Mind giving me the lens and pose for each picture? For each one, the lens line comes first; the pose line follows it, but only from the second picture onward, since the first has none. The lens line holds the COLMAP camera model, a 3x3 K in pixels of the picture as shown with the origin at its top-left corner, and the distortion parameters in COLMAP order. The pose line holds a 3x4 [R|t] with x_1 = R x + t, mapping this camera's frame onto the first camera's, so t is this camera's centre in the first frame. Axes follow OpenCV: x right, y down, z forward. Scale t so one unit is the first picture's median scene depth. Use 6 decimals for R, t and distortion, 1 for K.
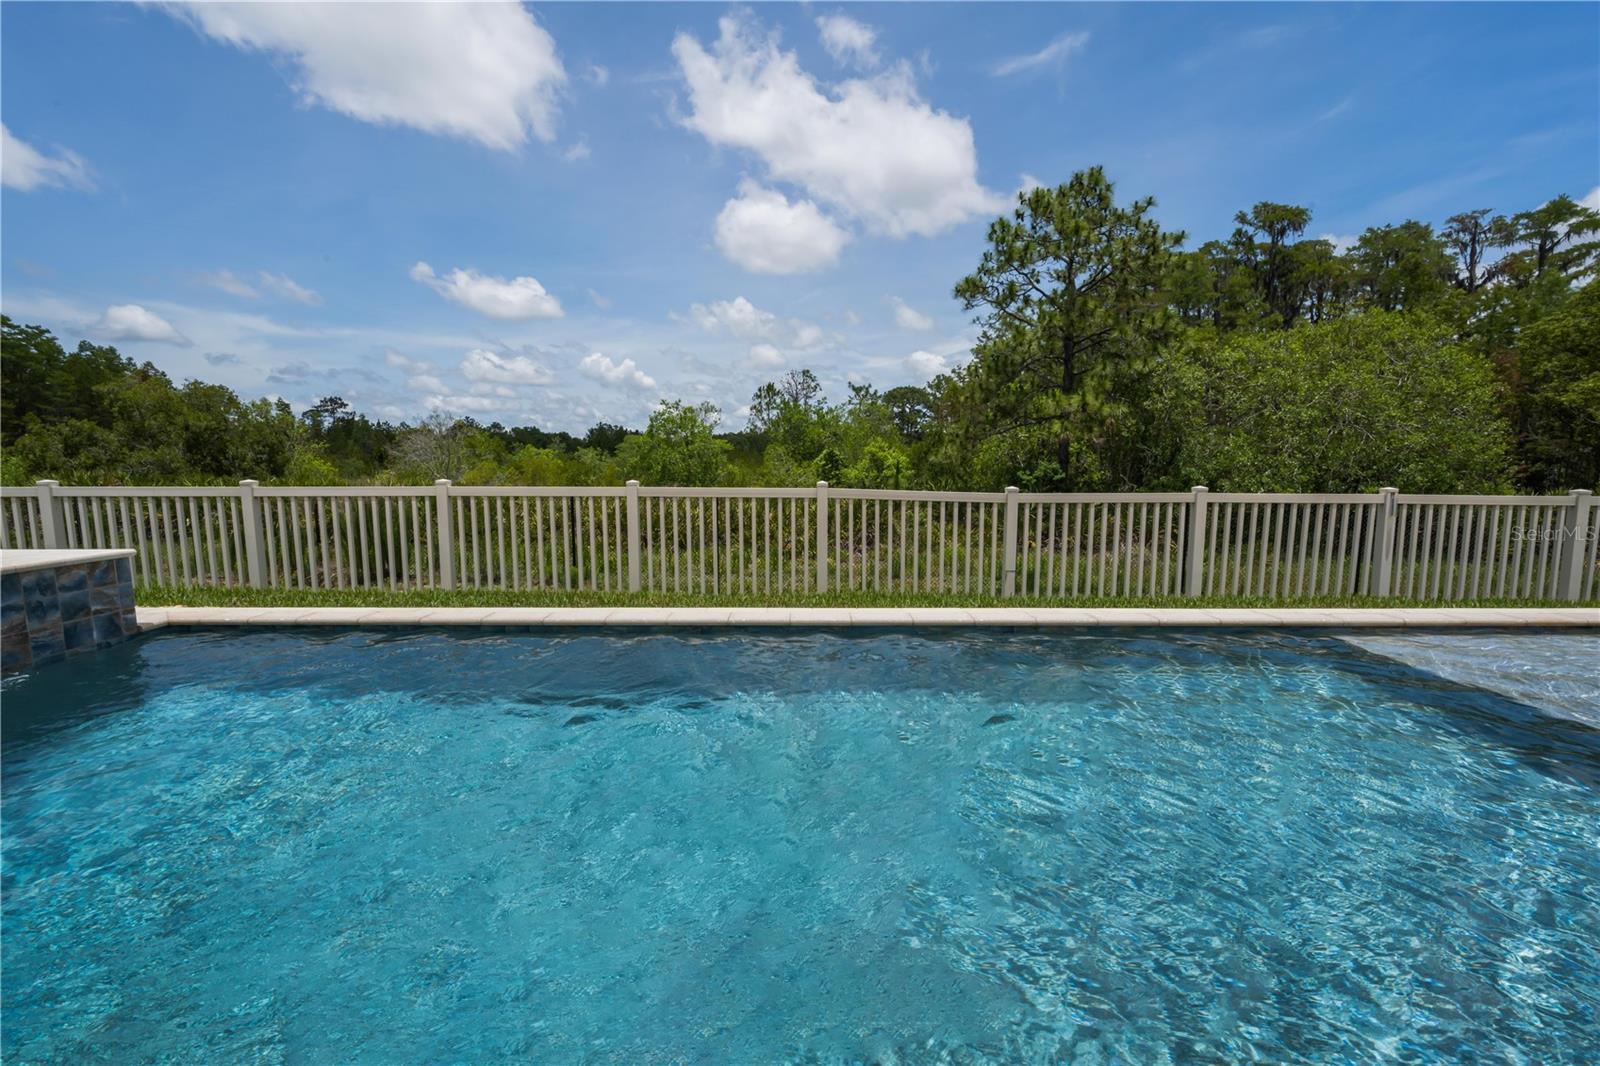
lens RADIAL K [[658.4, 0, 800.0], [0, 658.4, 533.0], [0, 0, 1]] dist [0.002774, 0.000481]
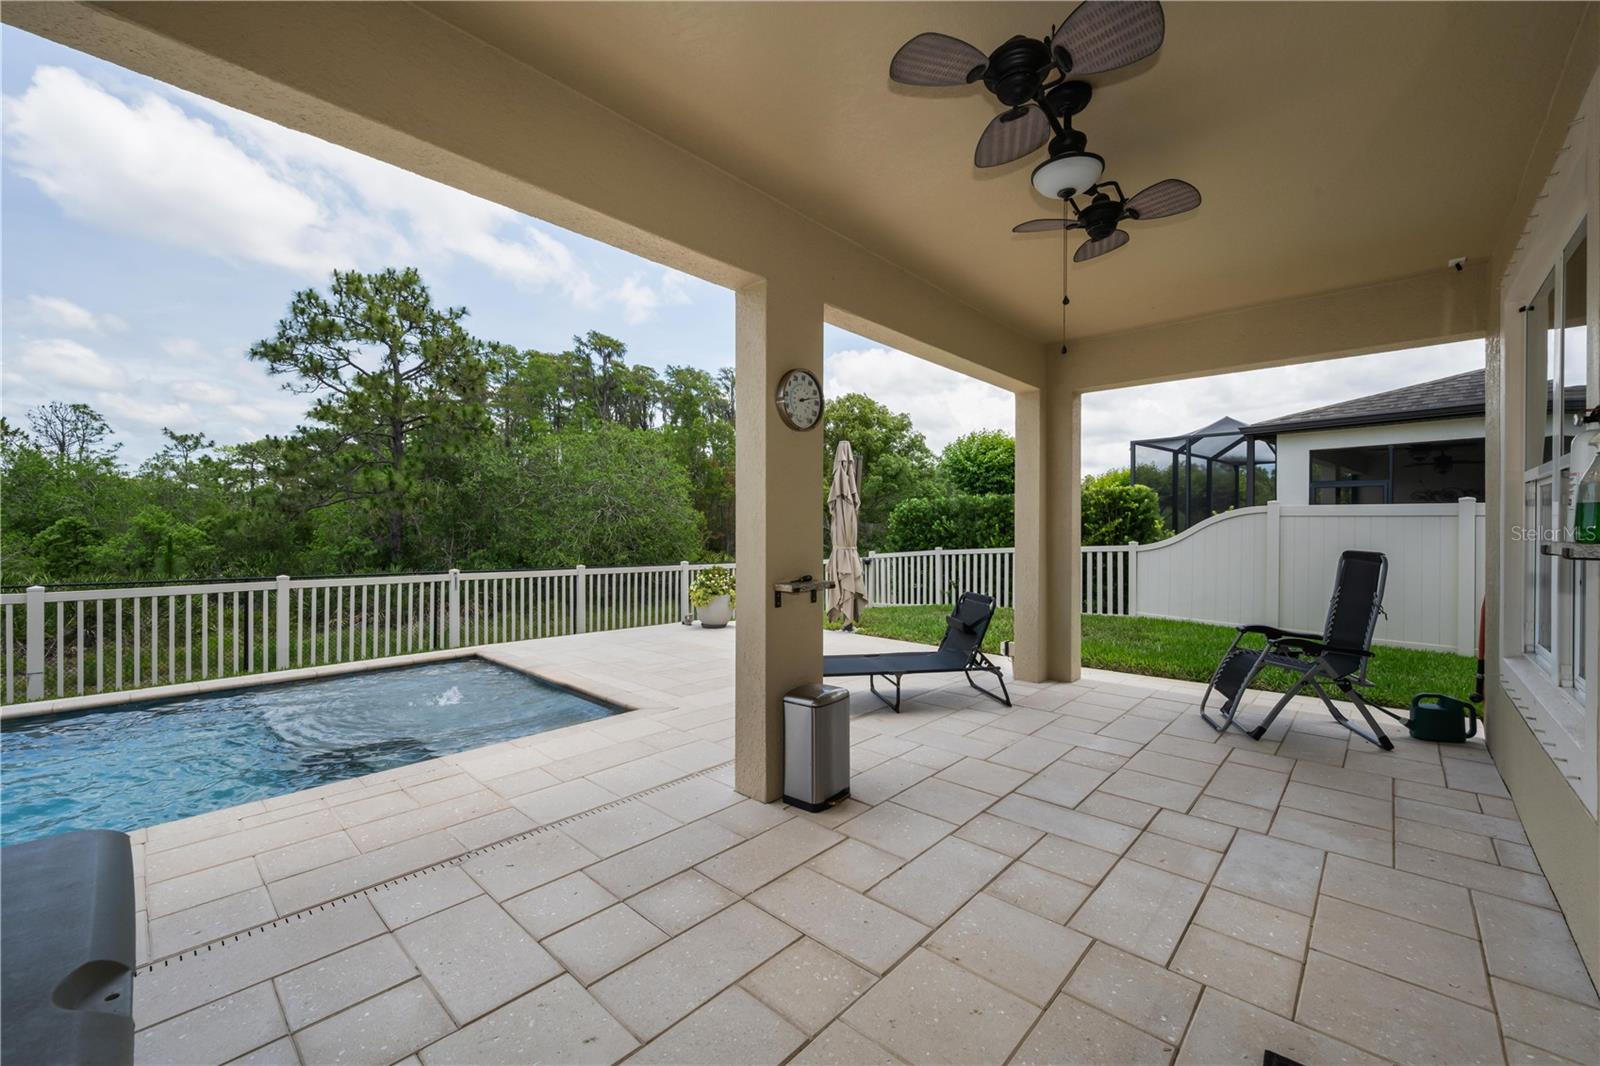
lens RADIAL K [[636.4, 0, 810.5], [0, 636.4, 529.1], [0, 0, 1]] dist [-0.002472, 0.000077]
pose [[0.673089, -0.000698, 0.739561, 0.086564], [0.078079, 0.994478, -0.070123, 0.000210], [-0.735429, 0.104944, 0.669426, -0.108429]]
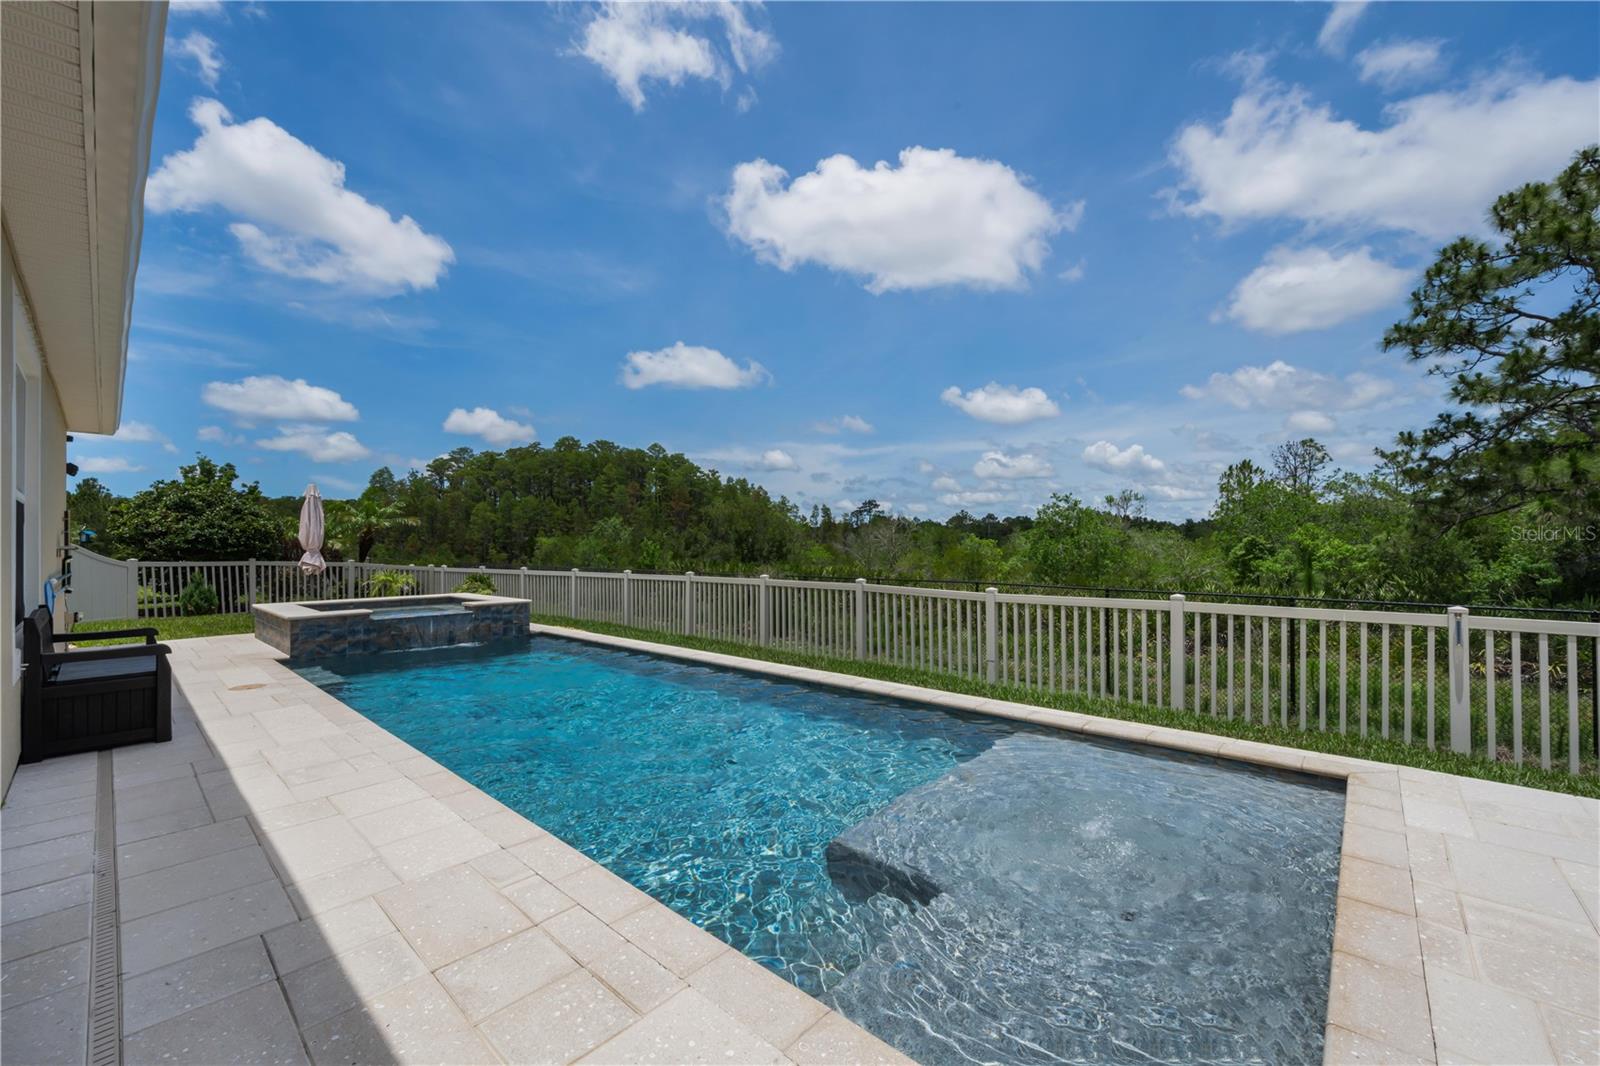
lens RADIAL K [[633.2, 0, 801.5], [0, 633.2, 550.4], [0, 0, 1]] dist [-0.000760, -0.000313]
pose [[0.742391, -0.003170, -0.669959, 0.181467], [-0.066332, 0.994728, -0.078210, -0.005736], [0.666675, 0.102502, 0.738267, -0.014556]]
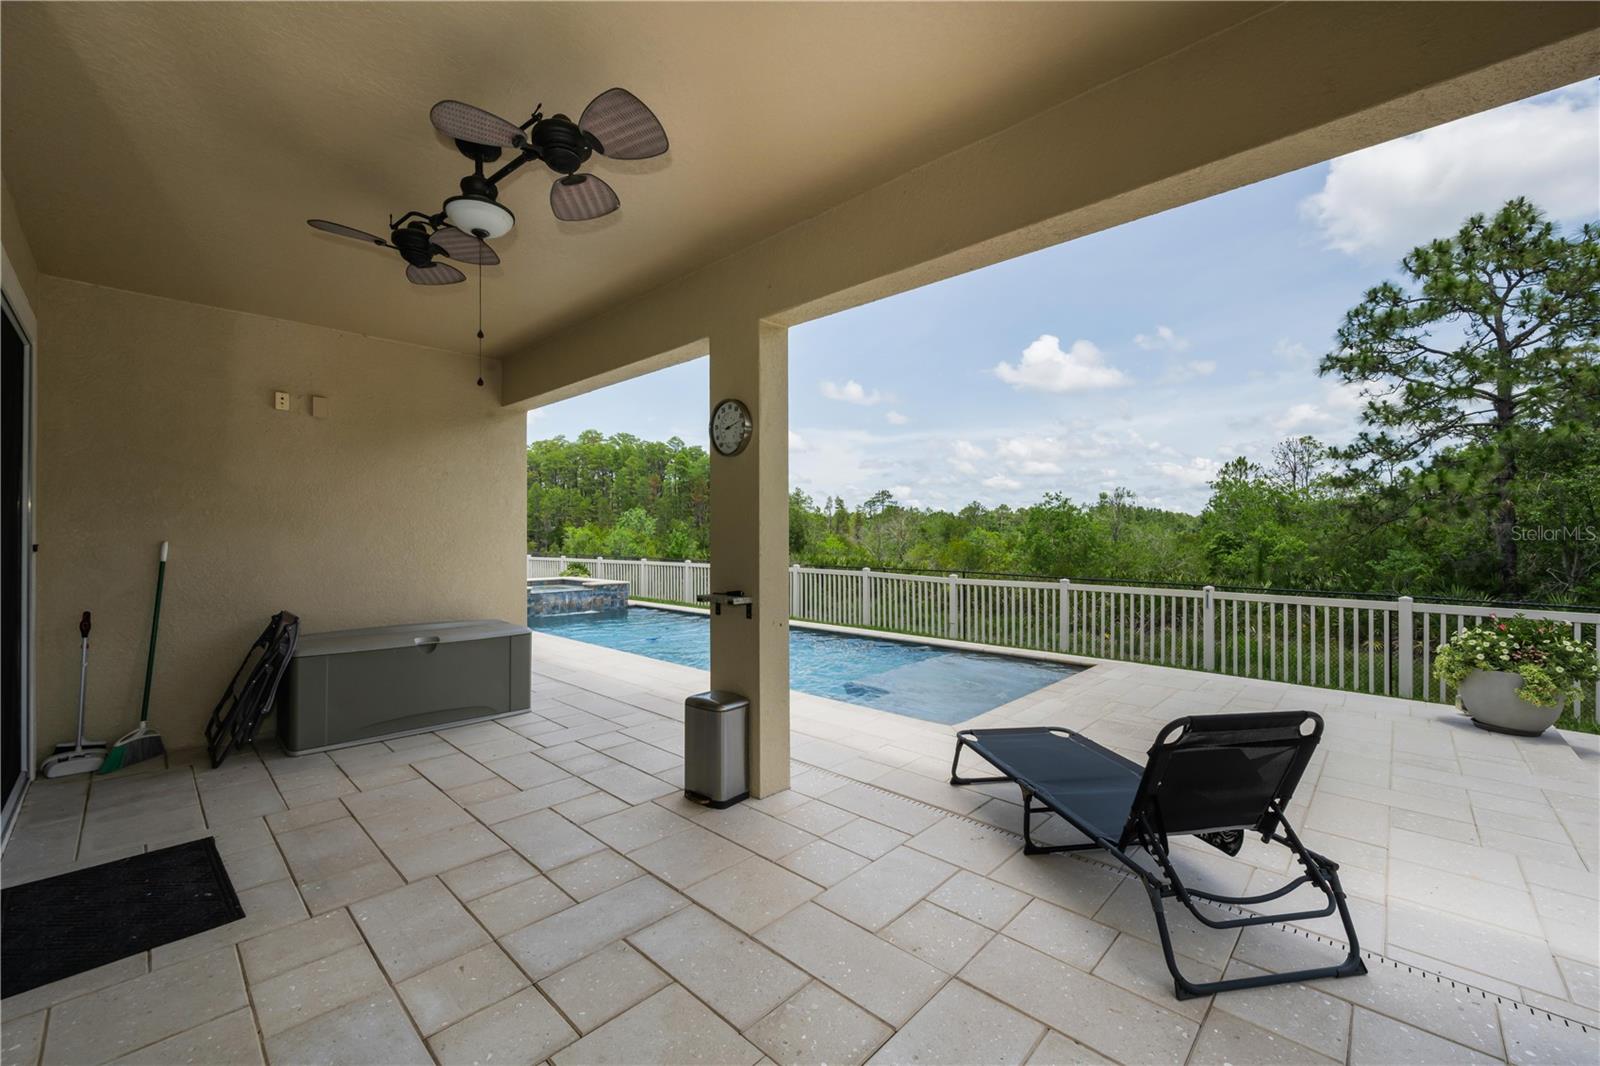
lens RADIAL K [[634.8, 0, 797.5], [0, 634.8, 538.5], [0, 0, 1]] dist [-0.000334, 0.000029]
pose [[0.724355, -0.000216, -0.689427, 0.259639], [-0.073974, 0.994203, -0.078033, -0.000842], [0.685447, 0.107523, 0.720140, -0.110630]]
